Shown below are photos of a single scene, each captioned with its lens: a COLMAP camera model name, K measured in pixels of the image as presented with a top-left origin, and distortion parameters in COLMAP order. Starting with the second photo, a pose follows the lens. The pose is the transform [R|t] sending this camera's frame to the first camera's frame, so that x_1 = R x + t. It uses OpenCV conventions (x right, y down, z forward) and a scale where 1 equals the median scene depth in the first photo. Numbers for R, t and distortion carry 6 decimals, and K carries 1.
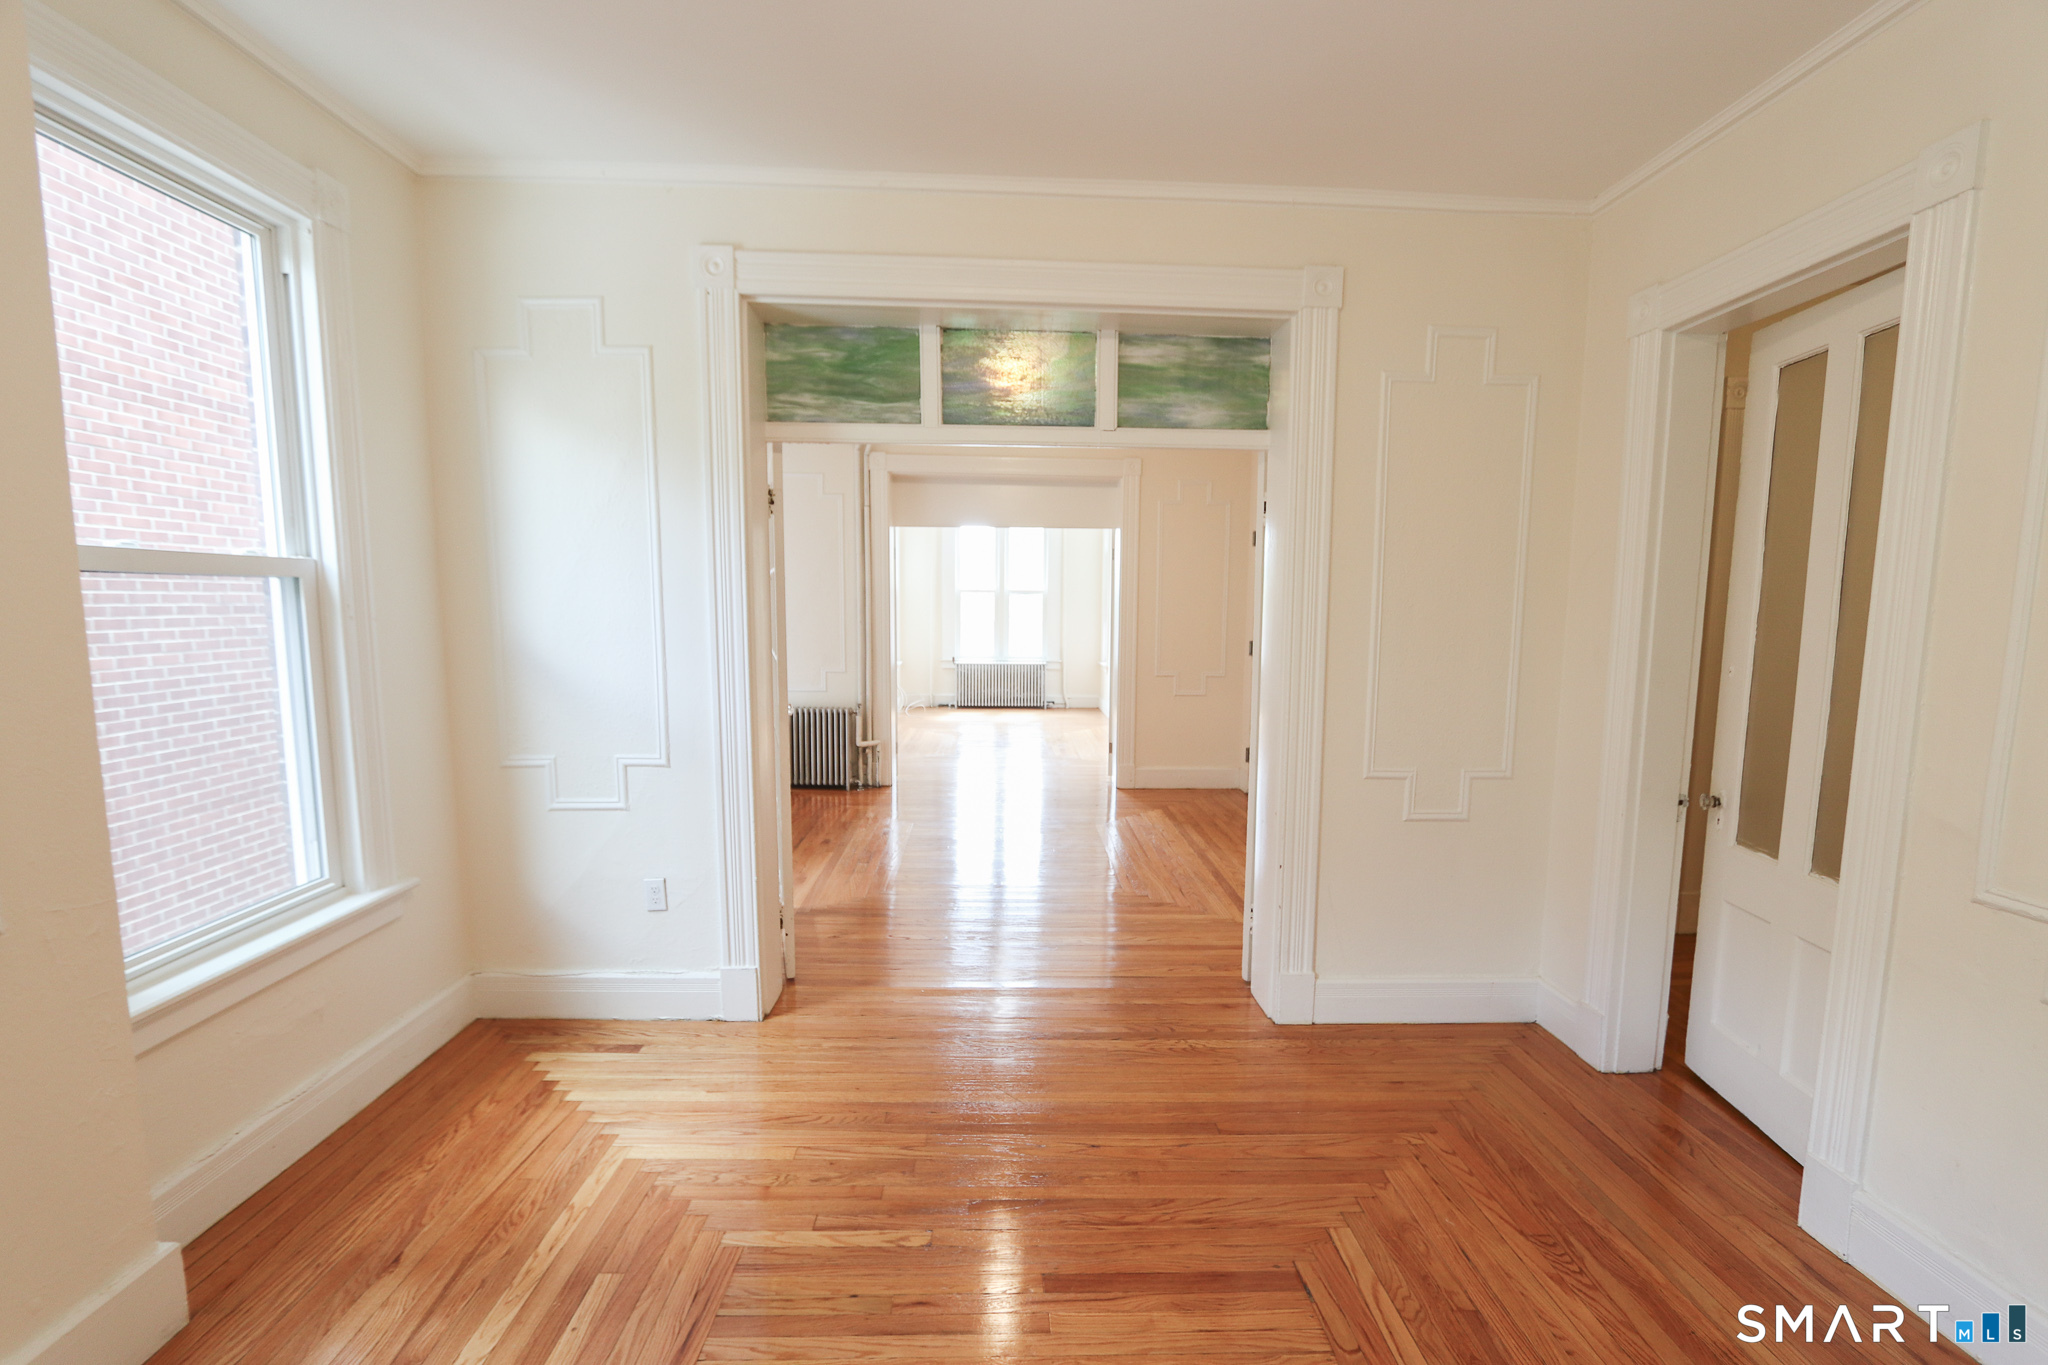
lens RADIAL K [[939.8, 0, 1029.4], [0, 939.8, 716.6], [0, 0, 1]] dist [-0.019676, 0.003045]
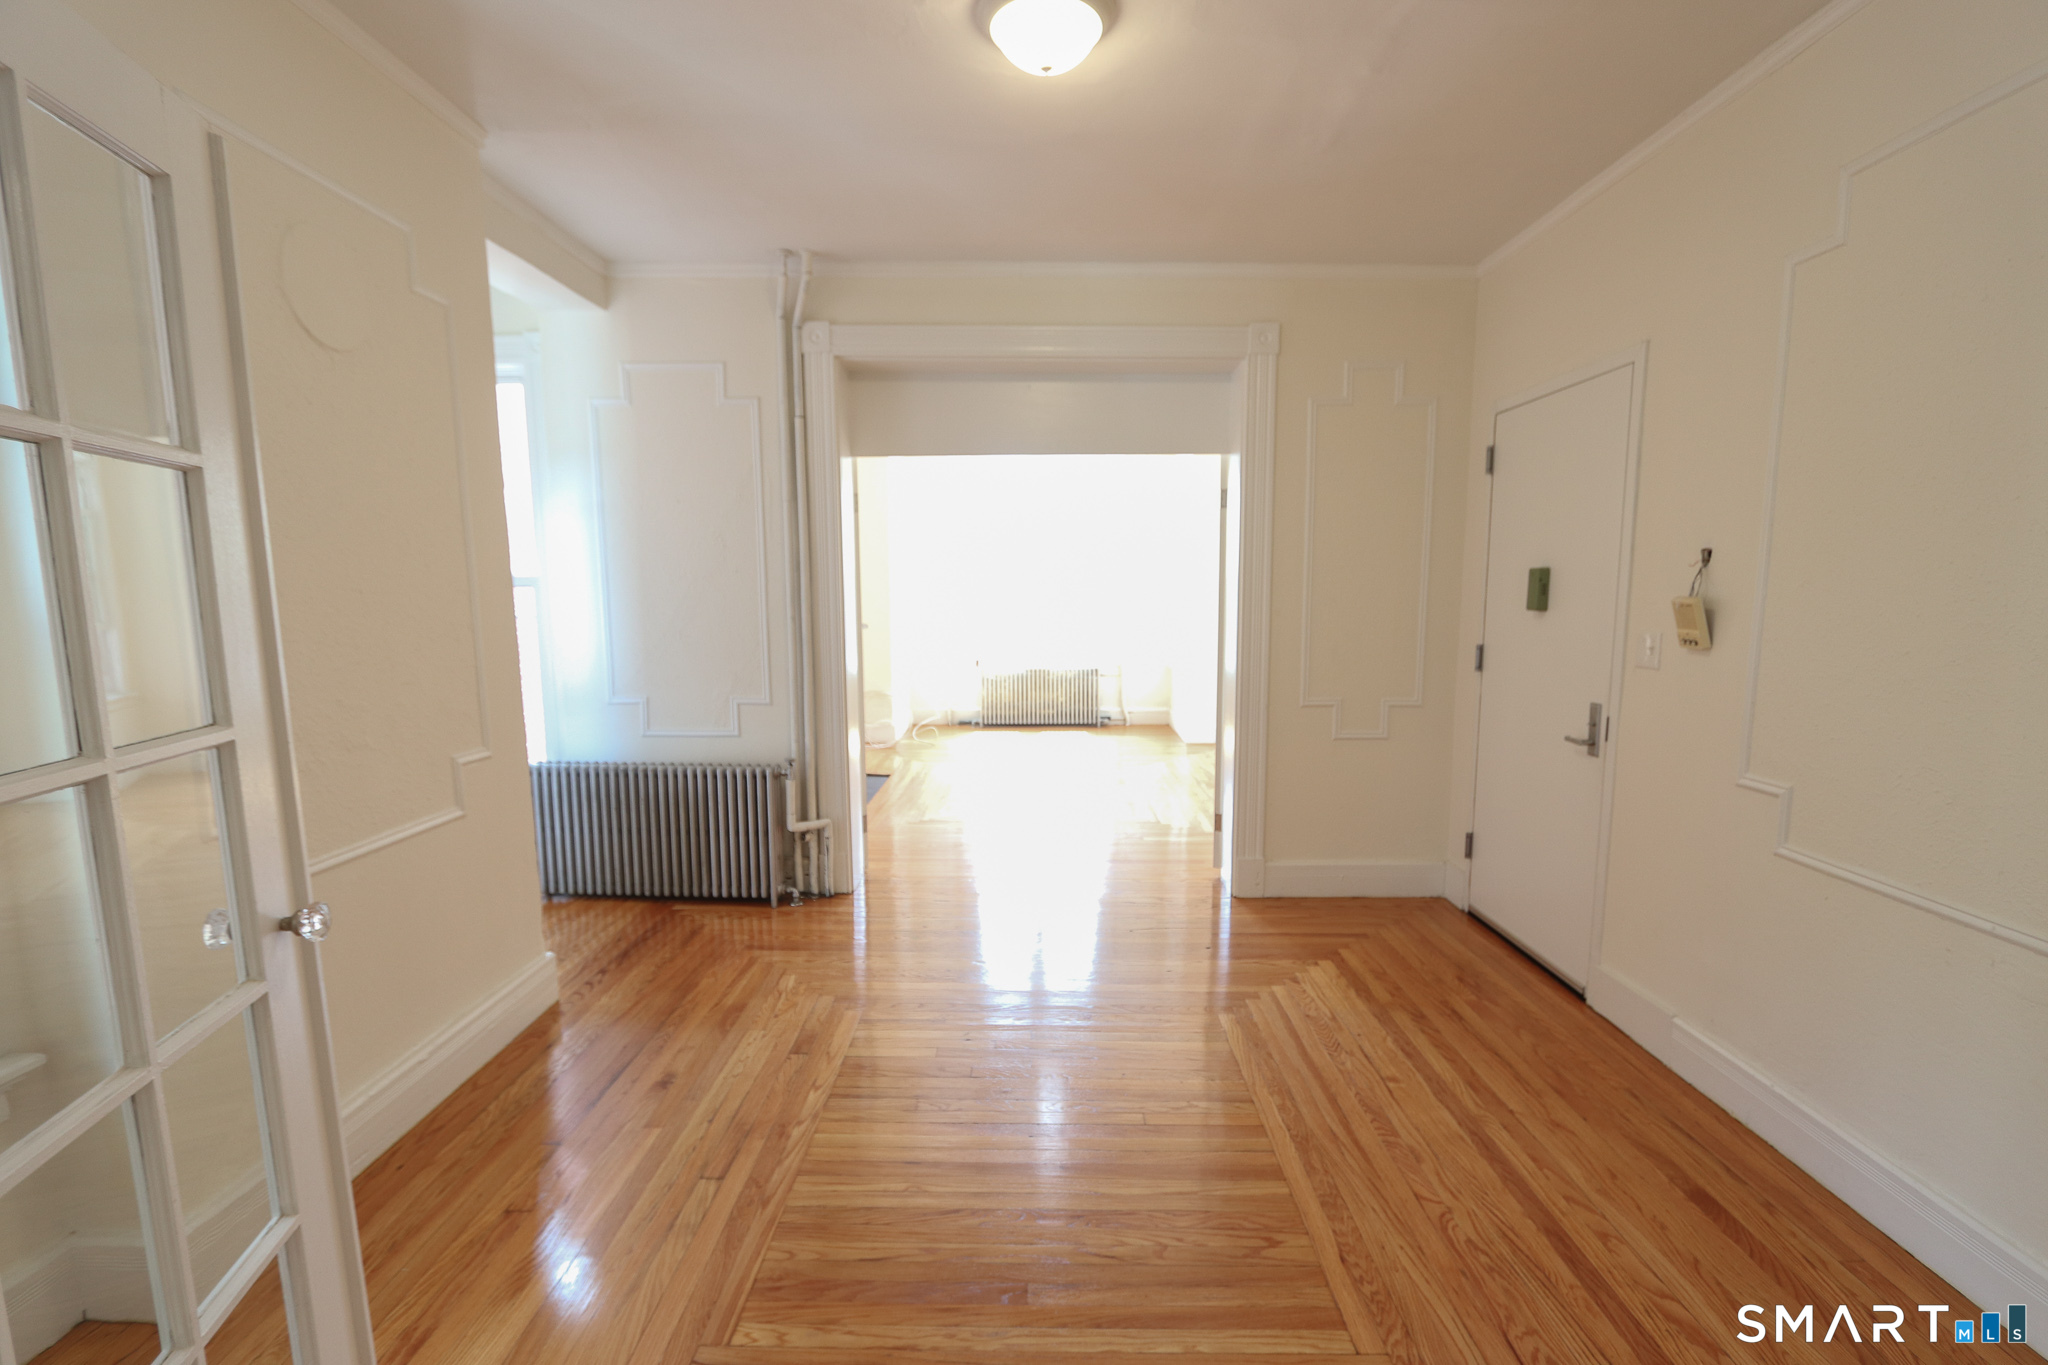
lens RADIAL K [[939.8, 0, 1029.4], [0, 939.8, 716.6], [0, 0, 1]] dist [-0.019676, 0.003045]
pose [[0.998880, -0.002027, -0.047270, -0.012259], [0.002697, 0.999897, 0.014112, -0.106685], [0.047236, -0.014223, 0.998782, 0.939183]]
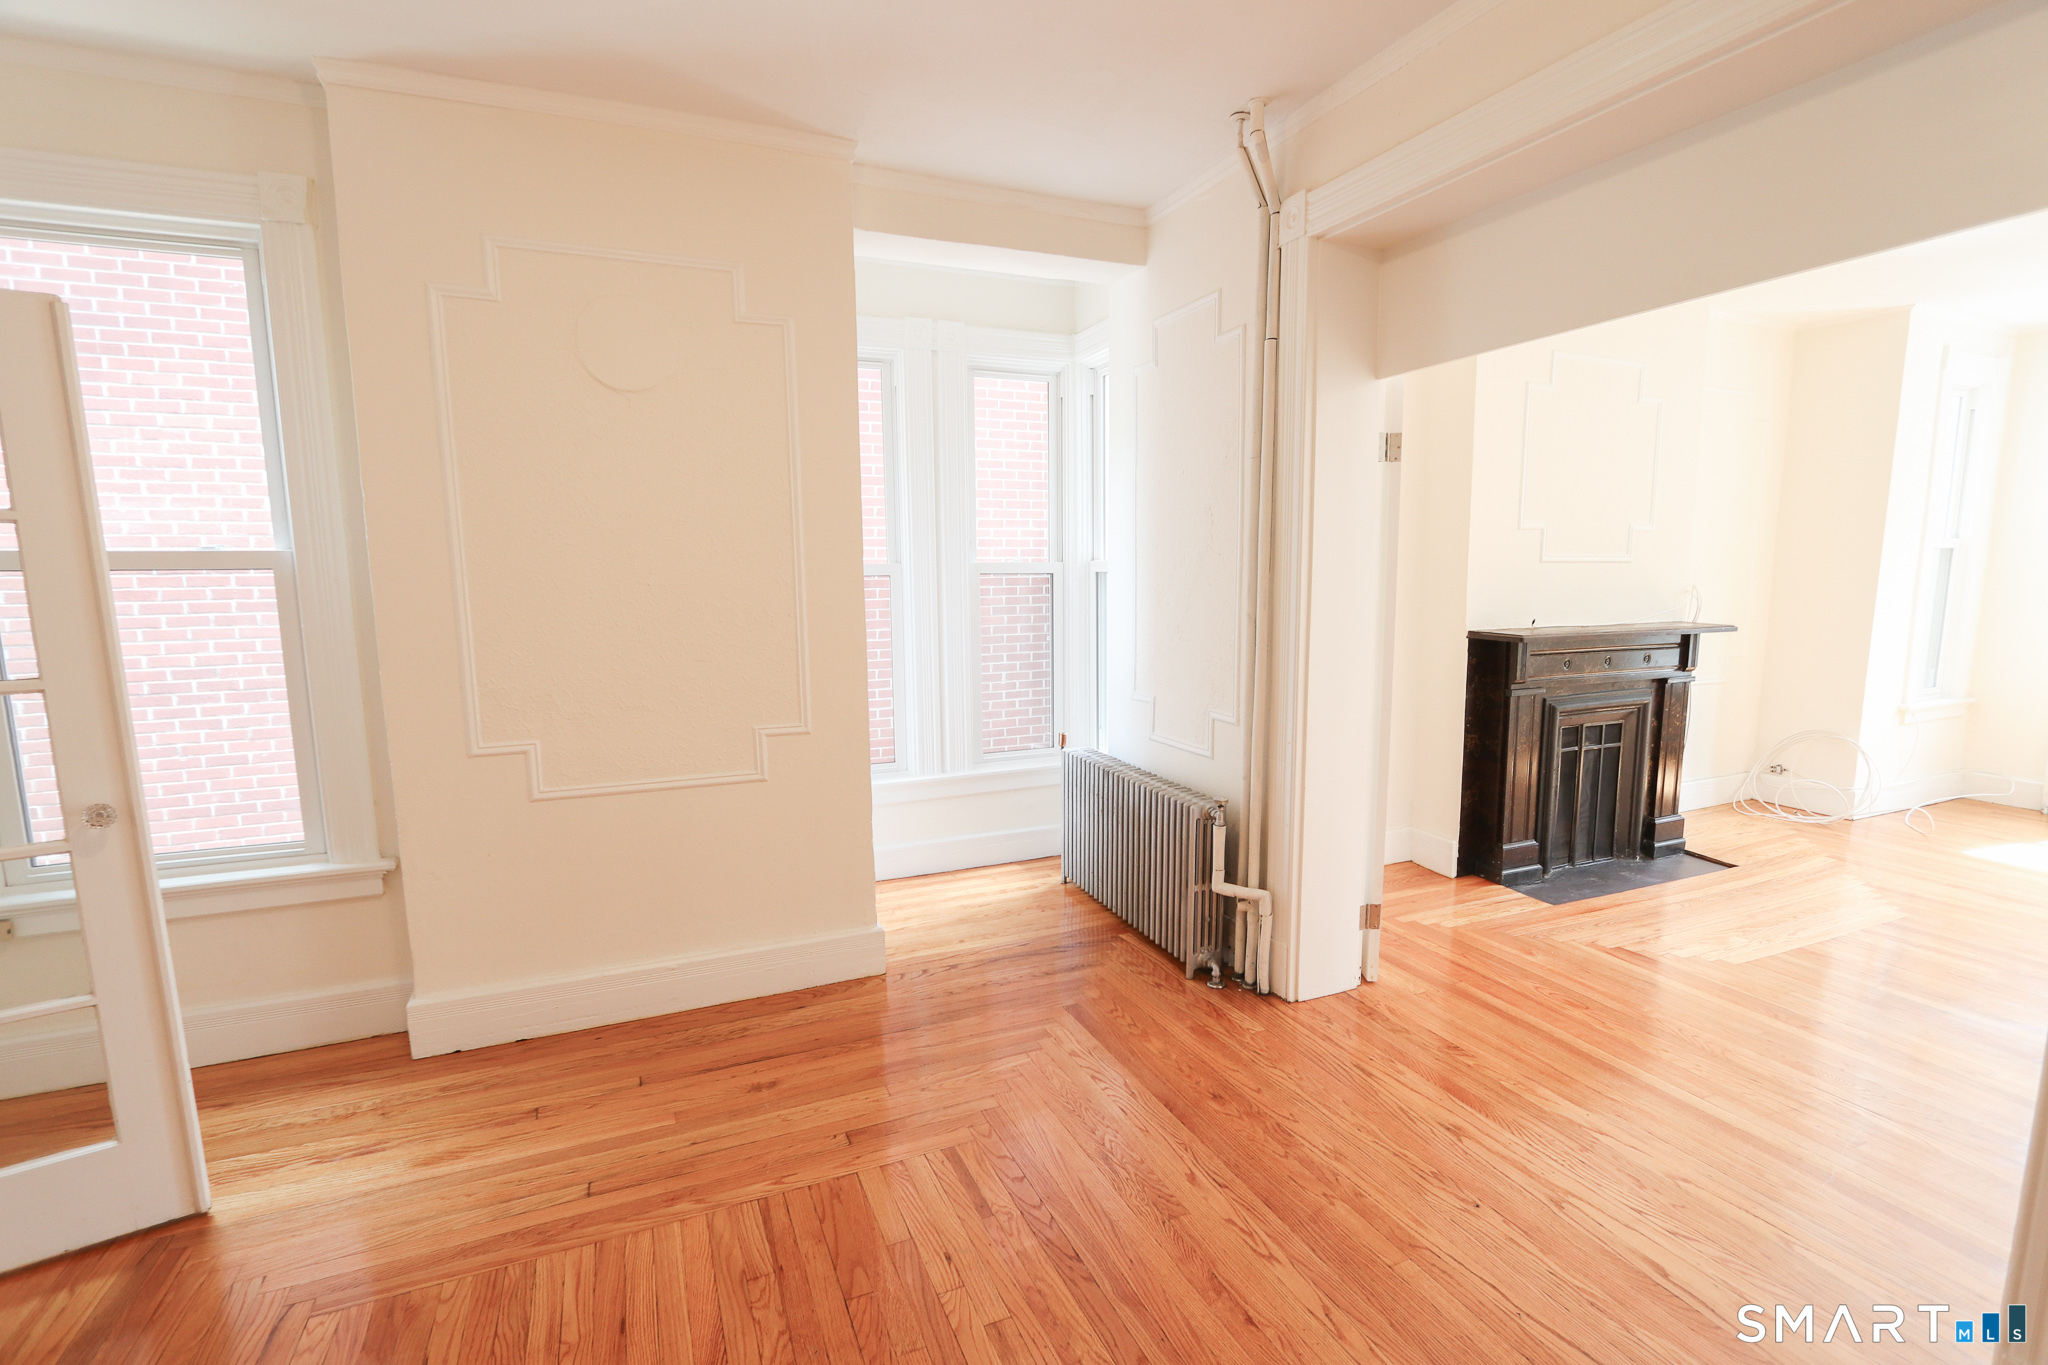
lens RADIAL K [[940.7, 0, 1028.4], [0, 940.7, 719.4], [0, 0, 1]] dist [-0.018646, 0.004671]
pose [[0.369658, 0.138401, -0.918803, 0.424576], [-0.100834, 0.988980, 0.108403, -0.202757], [0.923680, 0.052574, 0.379540, 1.647802]]
